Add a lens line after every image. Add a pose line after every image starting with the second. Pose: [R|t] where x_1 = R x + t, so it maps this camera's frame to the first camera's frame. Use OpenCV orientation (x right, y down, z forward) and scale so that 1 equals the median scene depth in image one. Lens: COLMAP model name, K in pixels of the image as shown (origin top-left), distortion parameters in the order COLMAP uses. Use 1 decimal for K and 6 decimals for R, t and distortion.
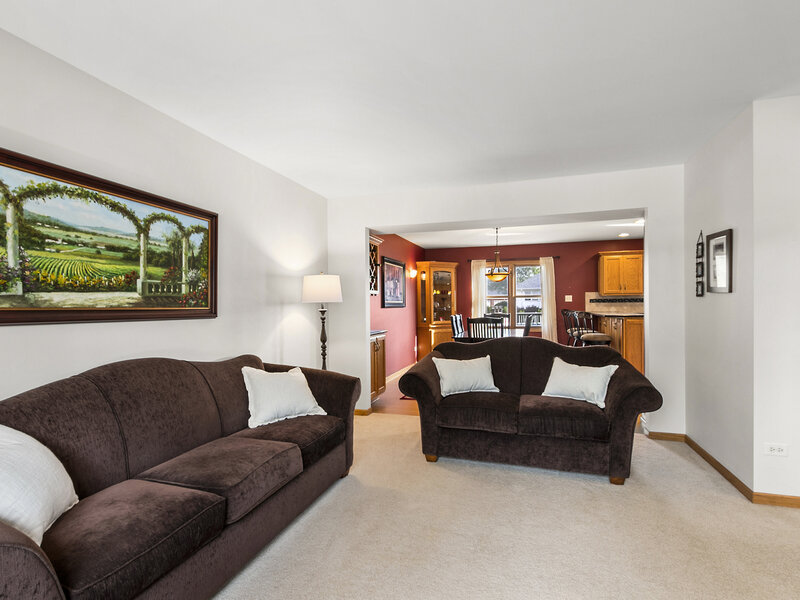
lens RADIAL K [[401.4, 0, 401.1], [0, 401.4, 301.8], [0, 0, 1]] dist [0.012986, -0.000604]
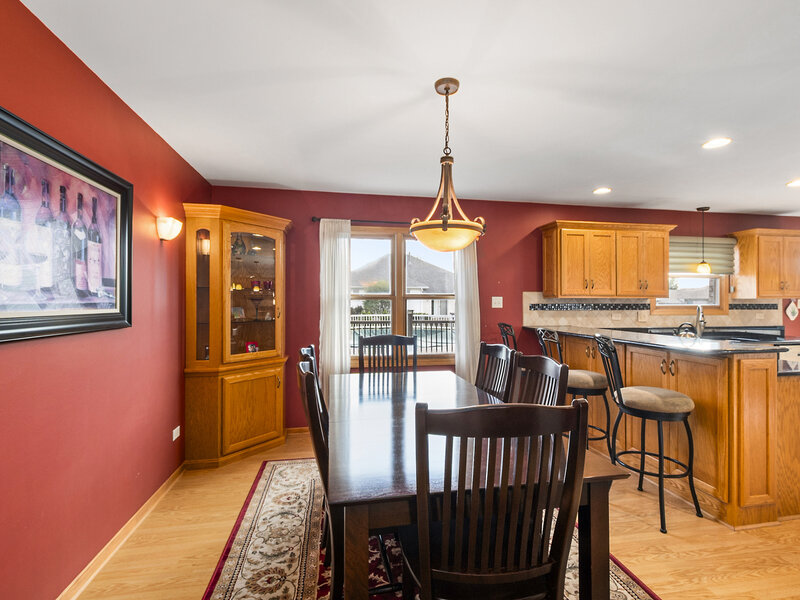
lens RADIAL K [[401.4, 0, 408.4], [0, 401.4, 299.2], [0, 0, 1]] dist [0.012986, -0.000604]
pose [[0.878606, 0.012928, 0.477373, 0.045402], [-0.010810, 0.999916, -0.007185, -0.007244], [-0.477426, 0.001153, 0.878671, 0.569622]]
